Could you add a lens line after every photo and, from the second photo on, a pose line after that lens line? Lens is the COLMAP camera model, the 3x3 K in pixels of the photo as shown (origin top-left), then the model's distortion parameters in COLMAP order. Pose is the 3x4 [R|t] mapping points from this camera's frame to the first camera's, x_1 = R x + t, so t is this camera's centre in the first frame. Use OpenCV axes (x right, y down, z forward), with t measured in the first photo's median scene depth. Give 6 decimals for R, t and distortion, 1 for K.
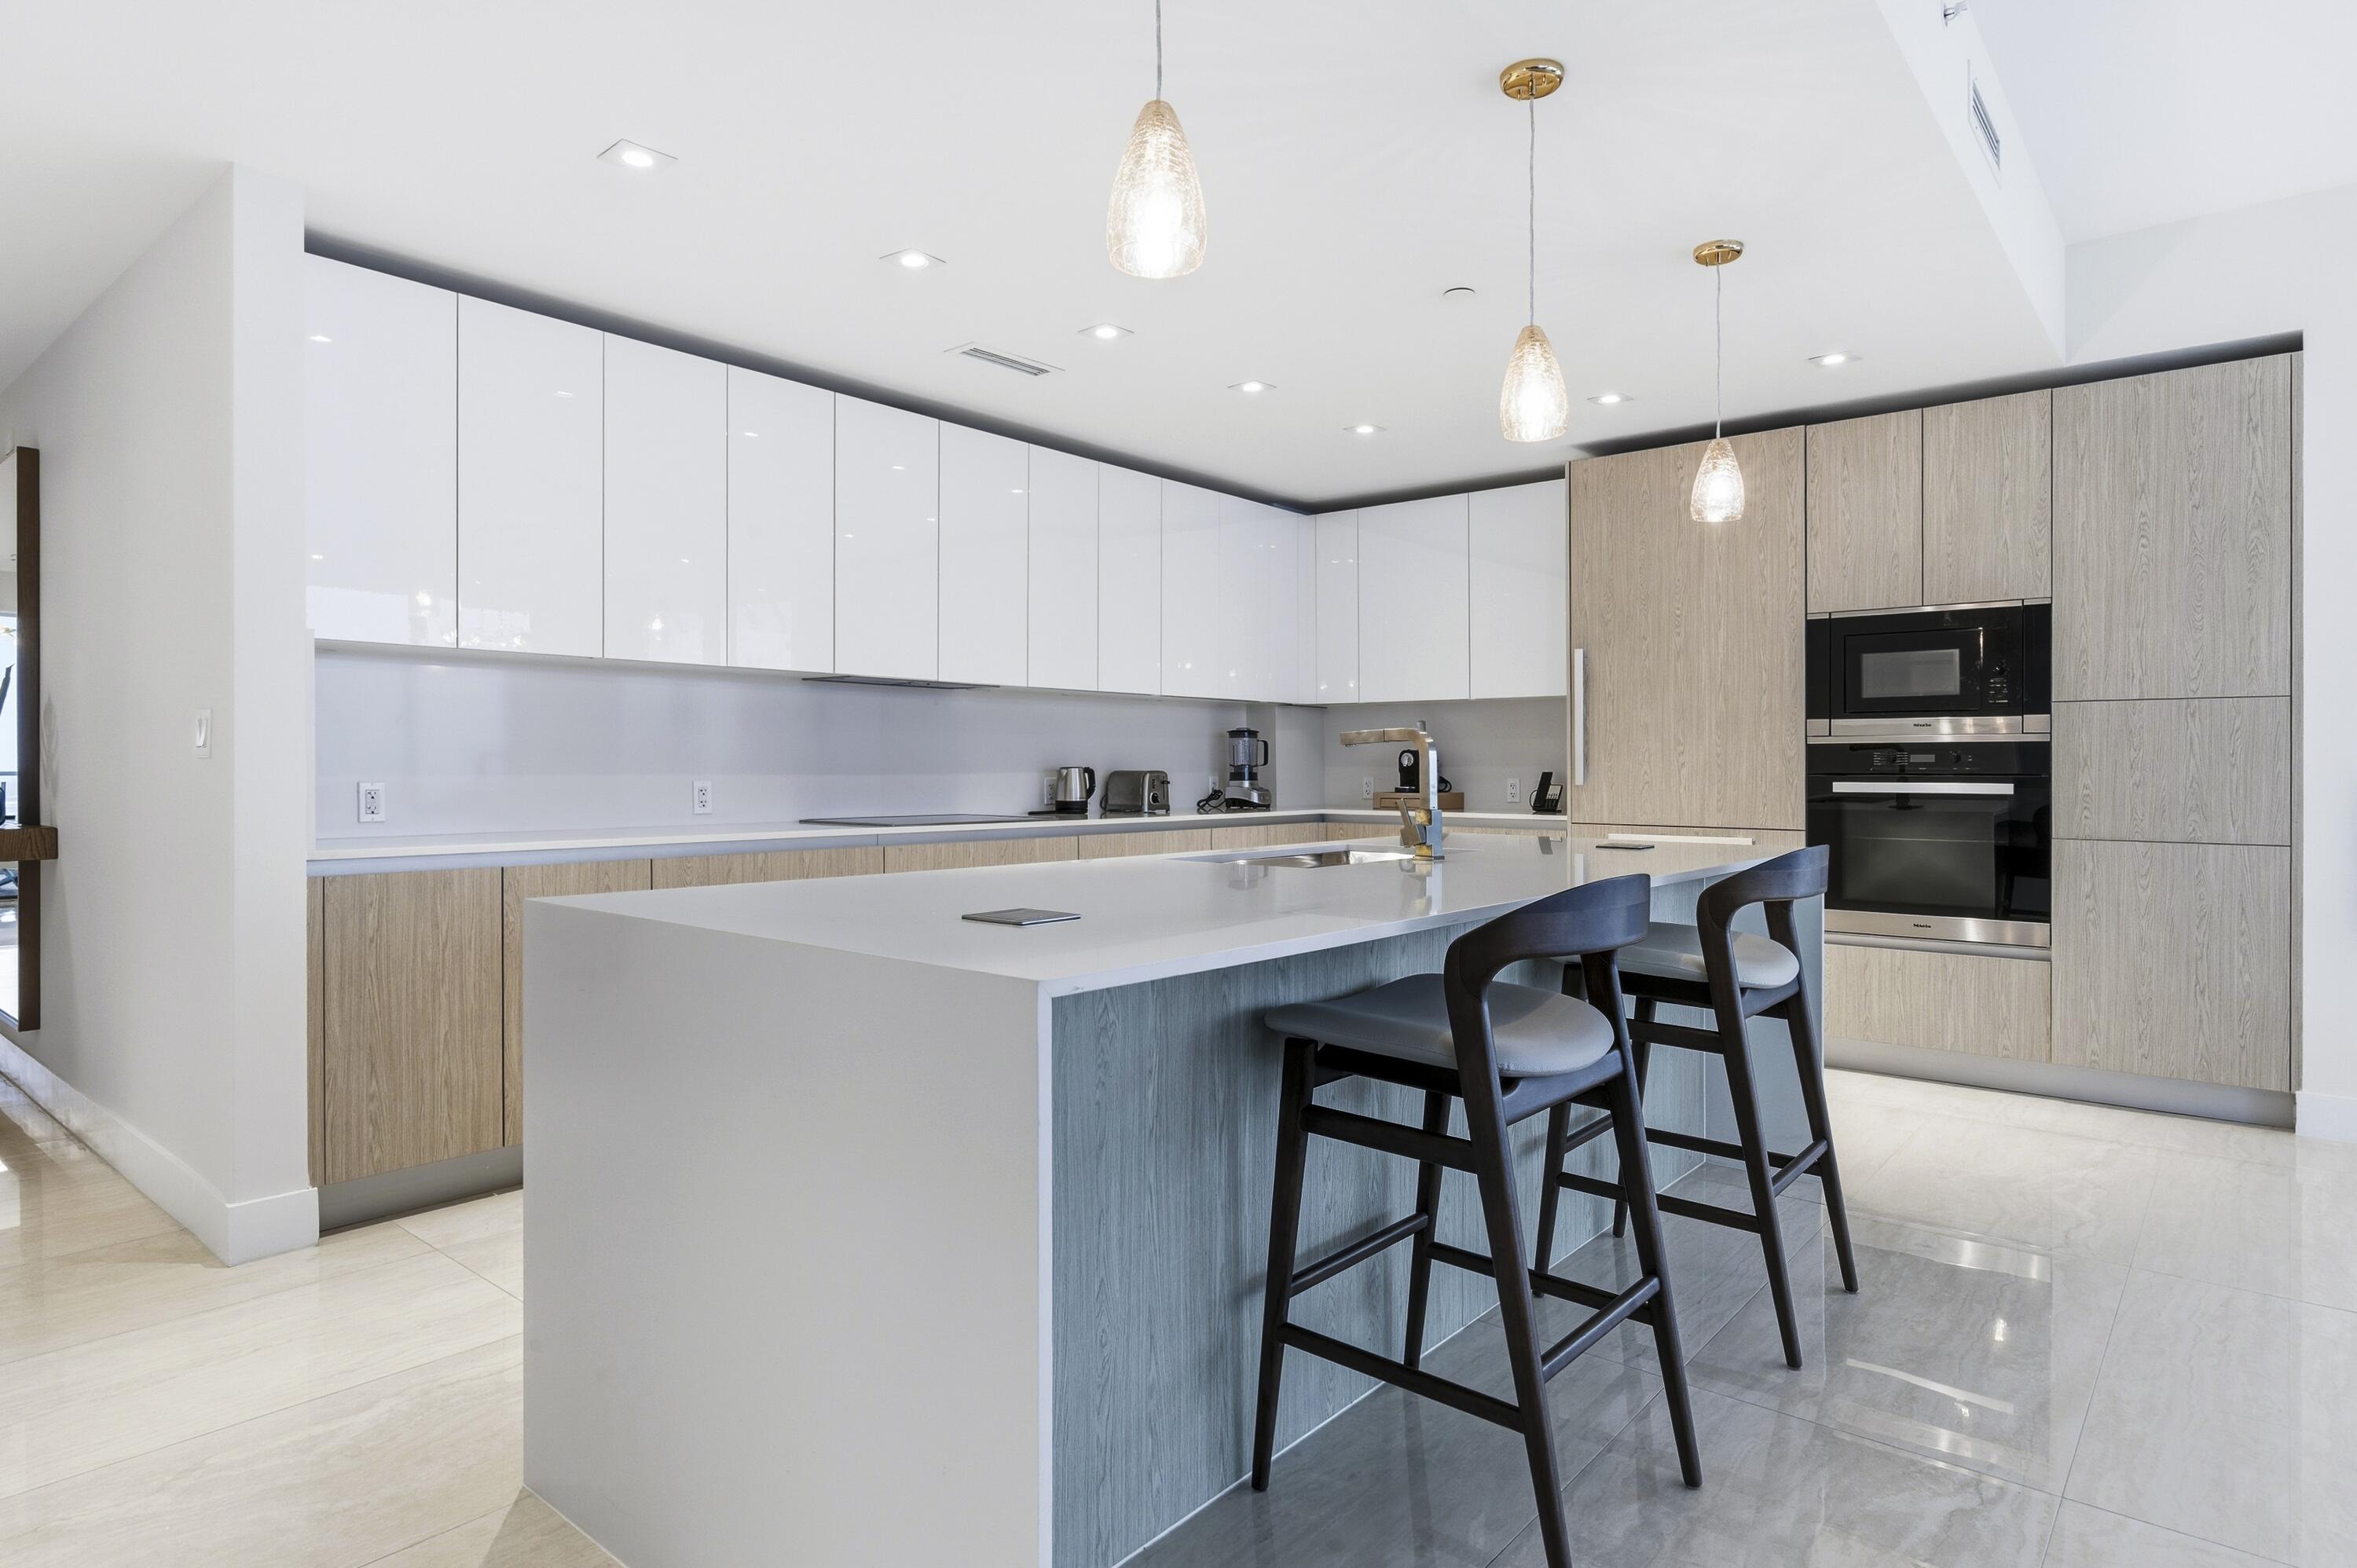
lens RADIAL K [[1291.8, 0, 1183.8], [0, 1291.8, 764.1], [0, 0, 1]] dist [-0.032621, 0.020847]
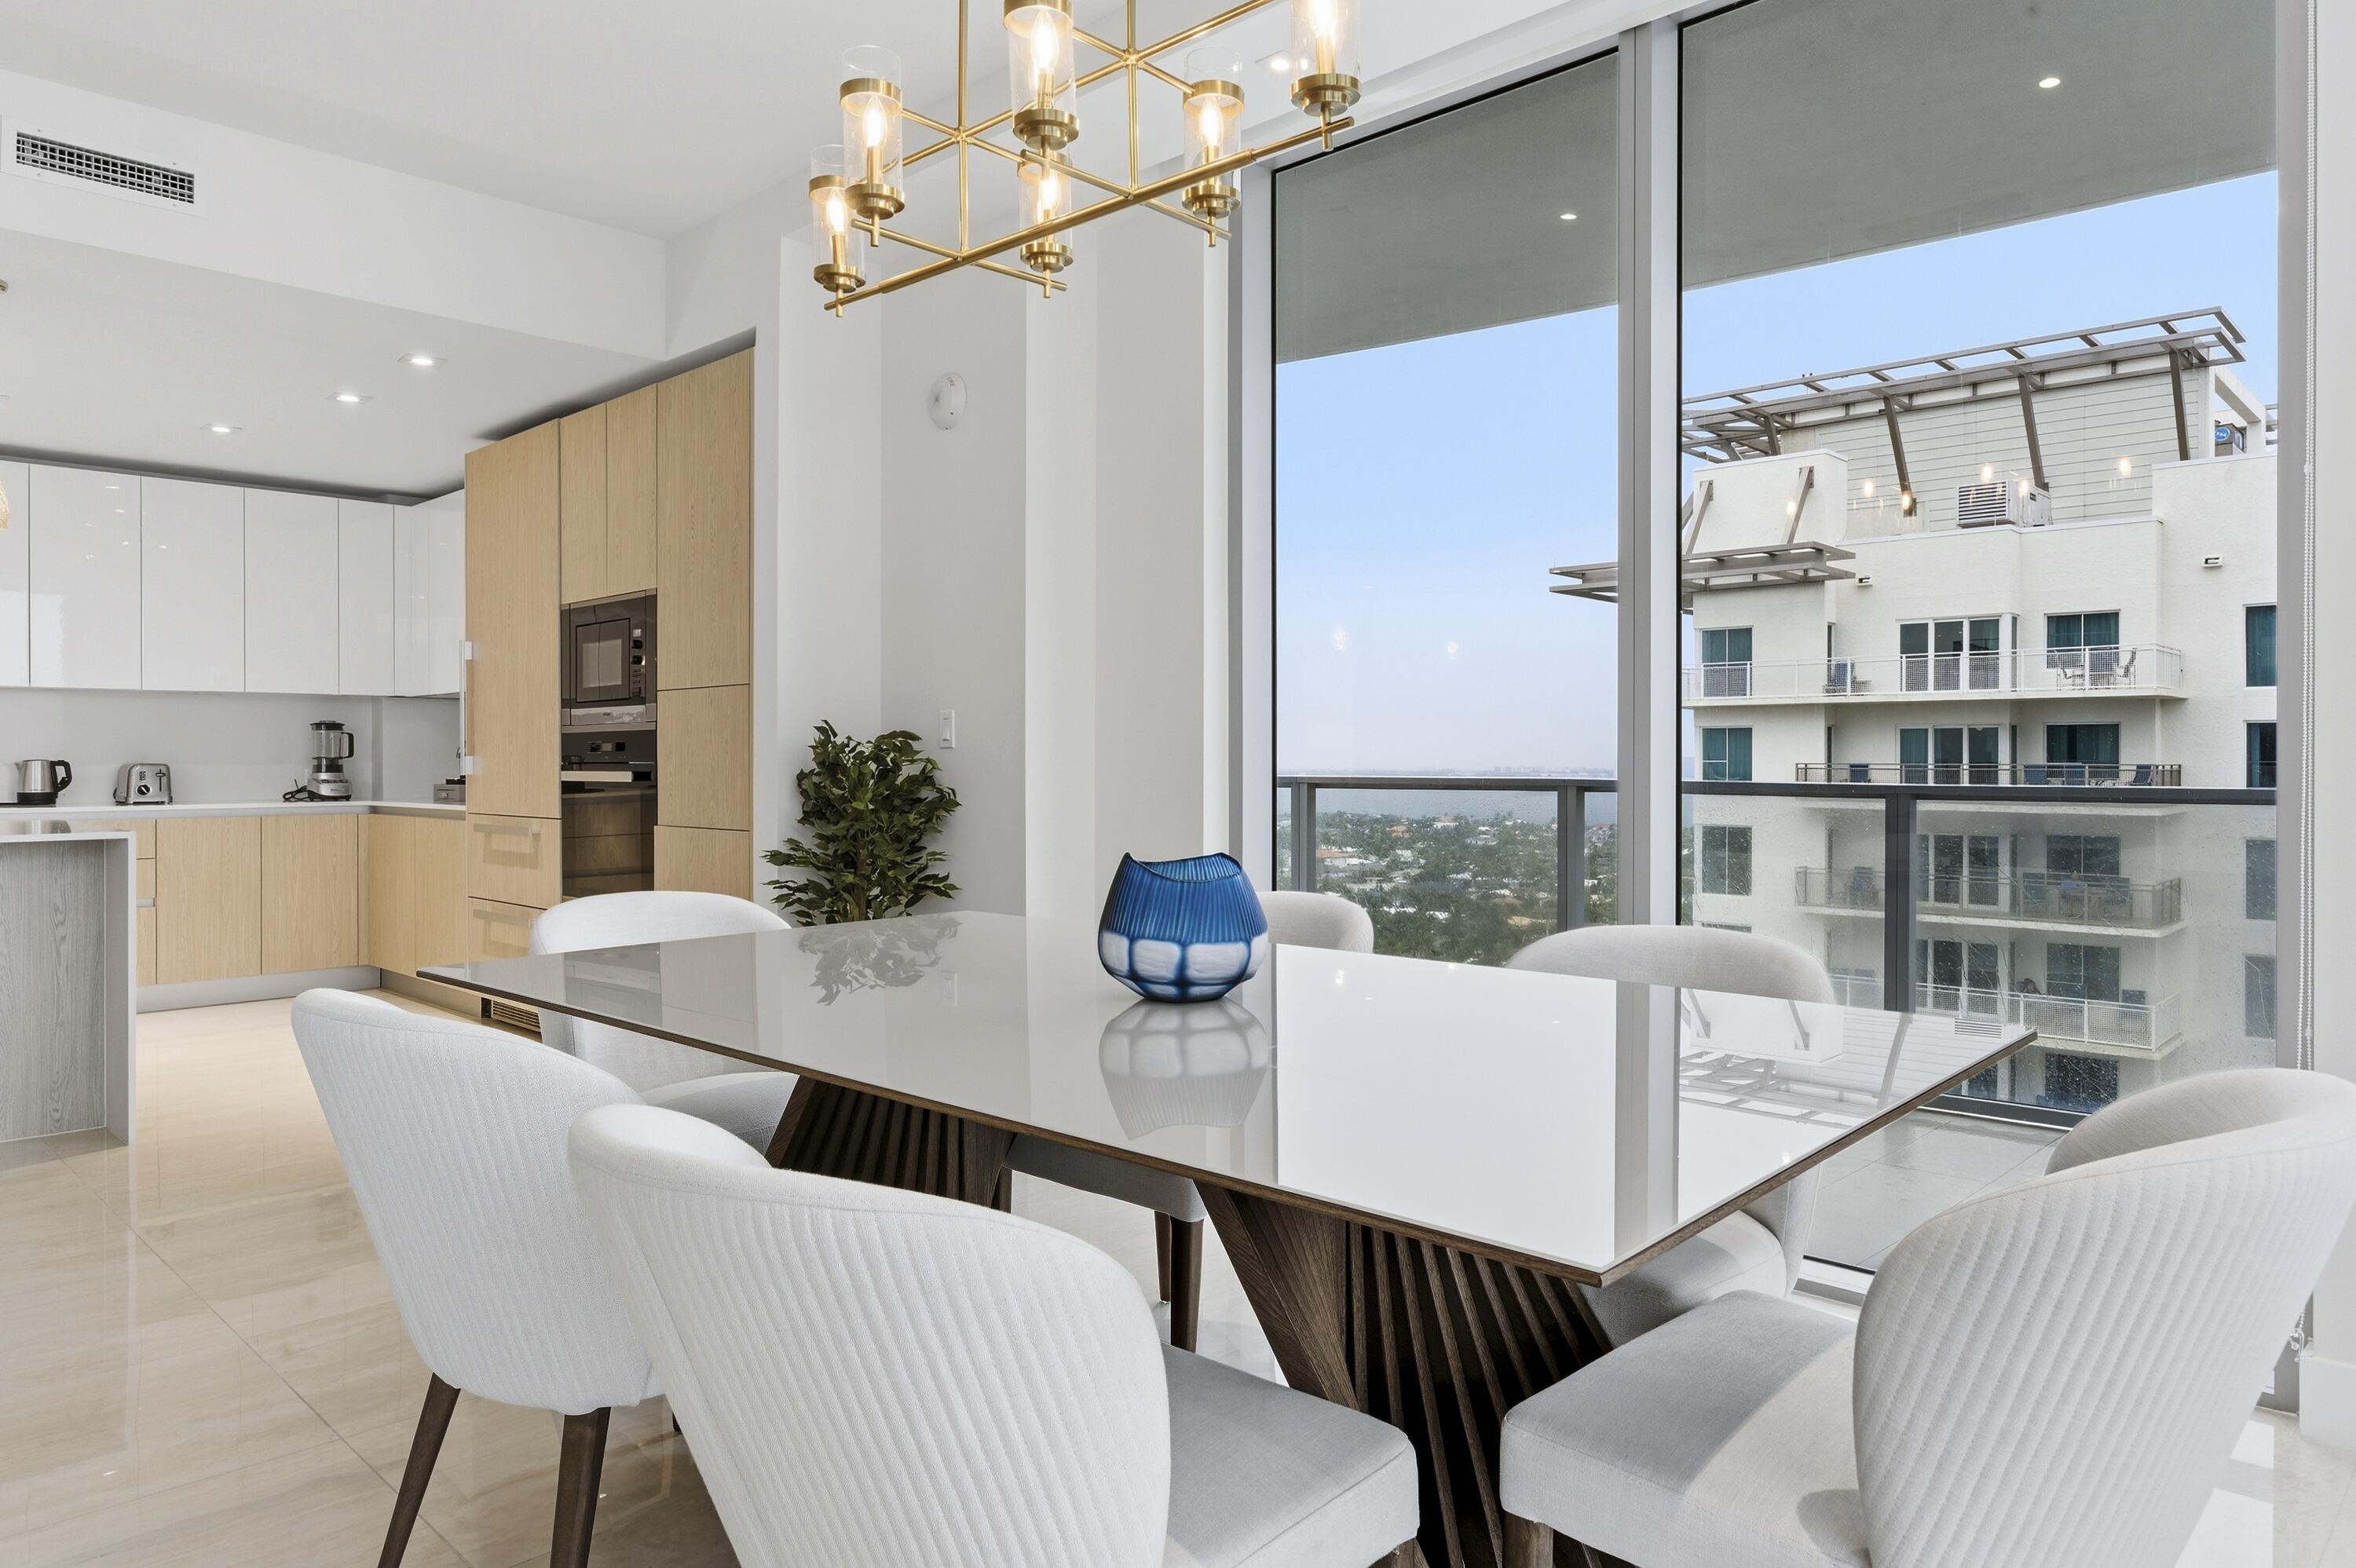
lens RADIAL K [[1484.9, 0, 1178.0], [0, 1484.9, 784.0], [0, 0, 1]] dist [0.000549, 0.000120]
pose [[0.997296, -0.002937, -0.073430, 1.164793], [0.004195, 0.999847, 0.016994, 0.006923], [0.073369, -0.017256, 0.997156, -0.146491]]
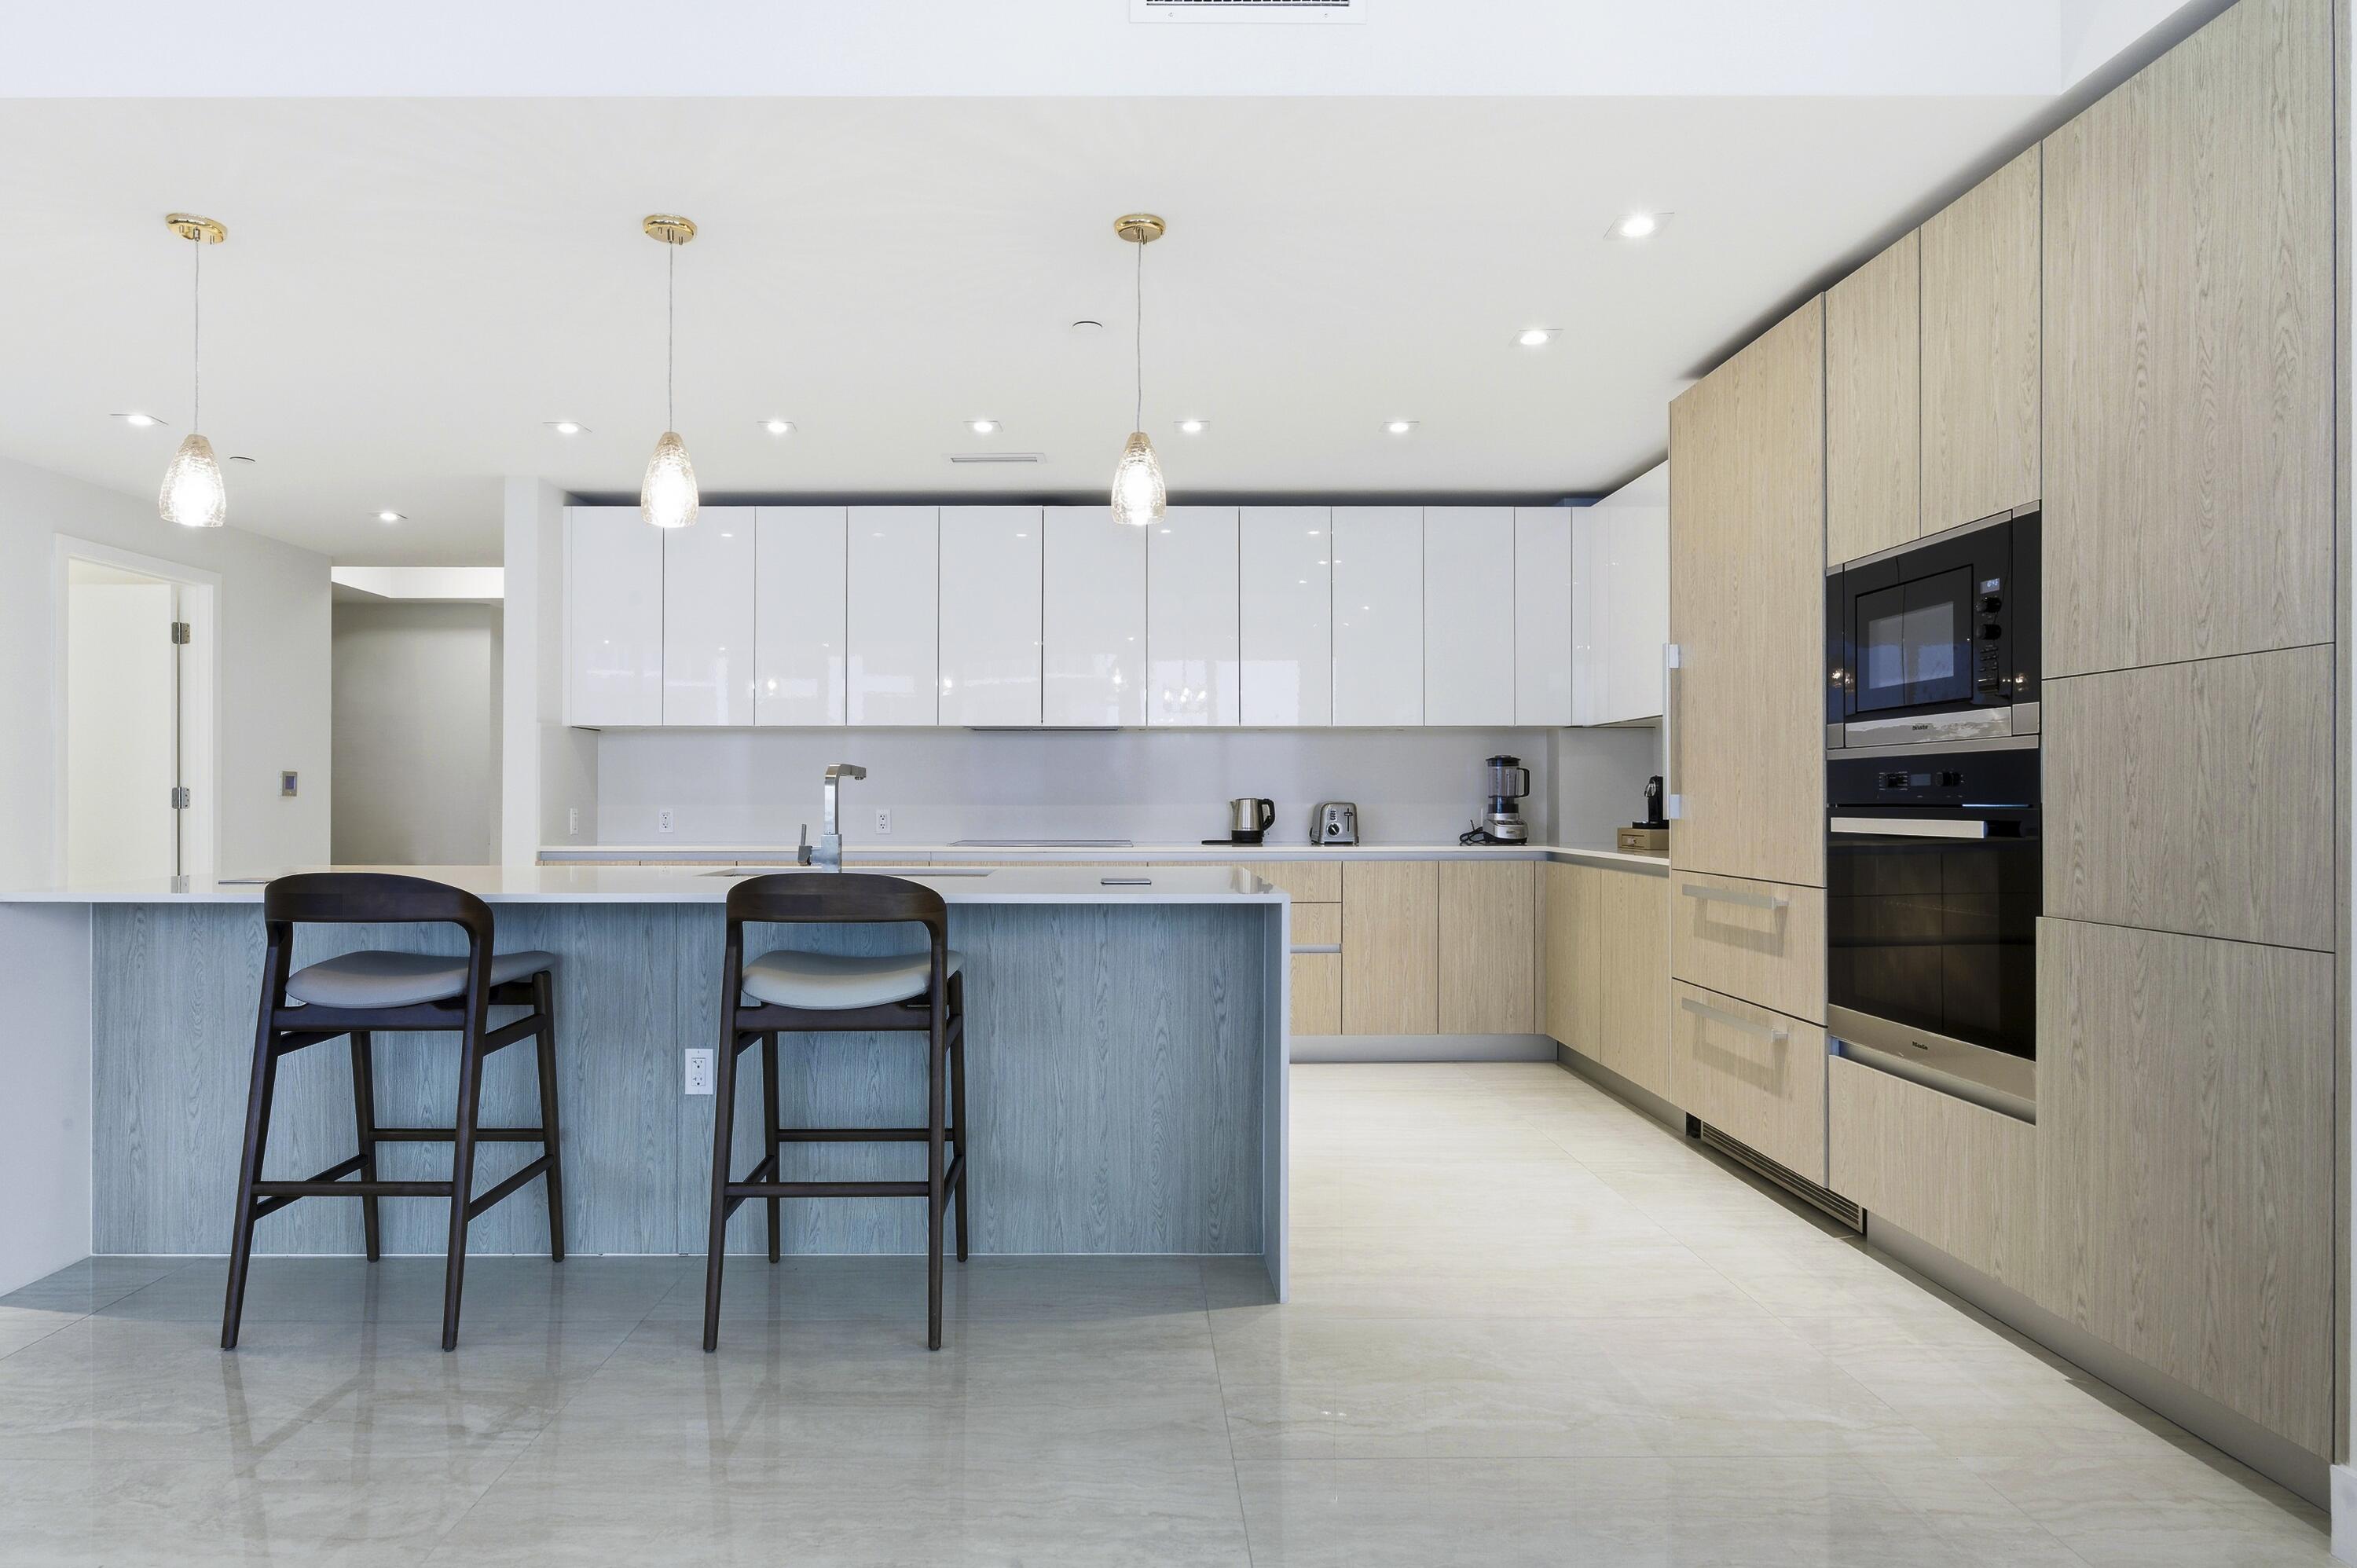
lens RADIAL K [[1314.5, 0, 1136.5], [0, 1314.5, 789.9], [0, 0, 1]] dist [0.000052, 0.000247]
pose [[0.655077, -0.008422, -0.755515, 0.850808], [0.003872, 0.999962, -0.007789, 0.004131], [0.755552, 0.002177, 0.655085, 0.296549]]
